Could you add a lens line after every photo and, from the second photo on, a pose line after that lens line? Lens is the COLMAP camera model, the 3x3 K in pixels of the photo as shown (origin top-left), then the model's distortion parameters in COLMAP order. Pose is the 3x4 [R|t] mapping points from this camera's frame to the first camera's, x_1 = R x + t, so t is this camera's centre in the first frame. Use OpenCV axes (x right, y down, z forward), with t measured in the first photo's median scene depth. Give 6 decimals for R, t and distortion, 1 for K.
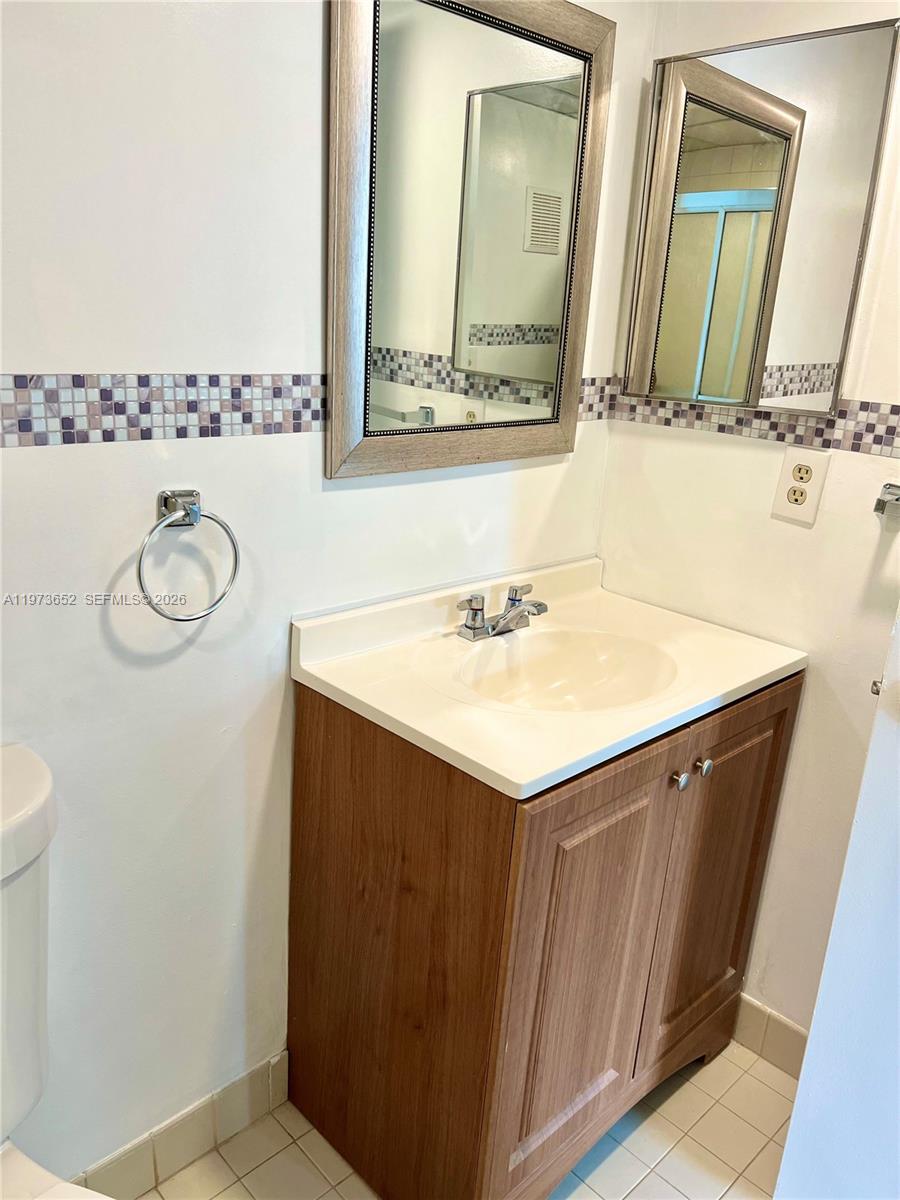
lens RADIAL K [[877.8, 0, 444.5], [0, 877.8, 597.7], [0, 0, 1]] dist [0.002492, -0.010118]
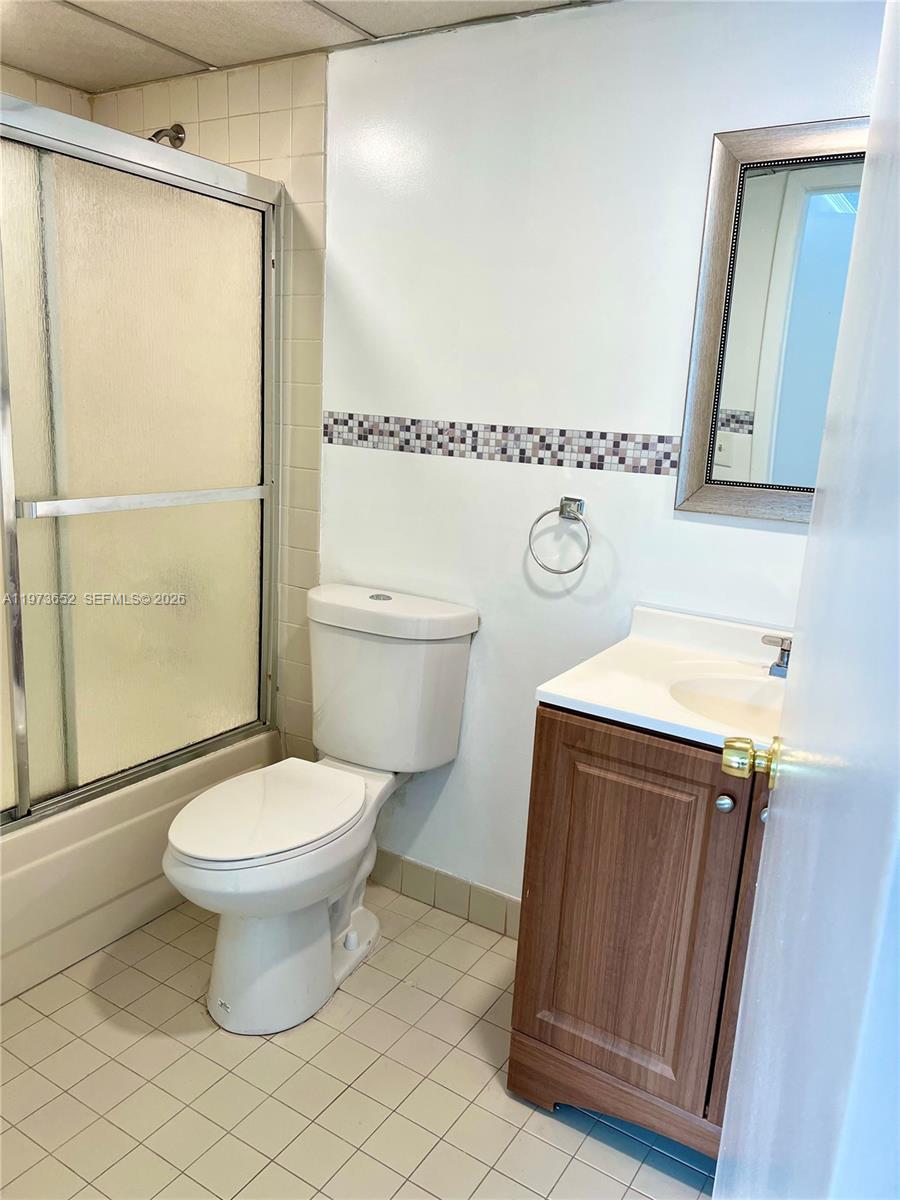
lens RADIAL K [[877.8, 0, 442.1], [0, 877.8, 602.1], [0, 0, 1]] dist [0.002492, -0.010118]
pose [[0.236885, 0.180504, -0.954622, 1.292981], [-0.319165, 0.942512, 0.099015, -0.020135], [0.917616, 0.281227, 0.280878, 0.350229]]
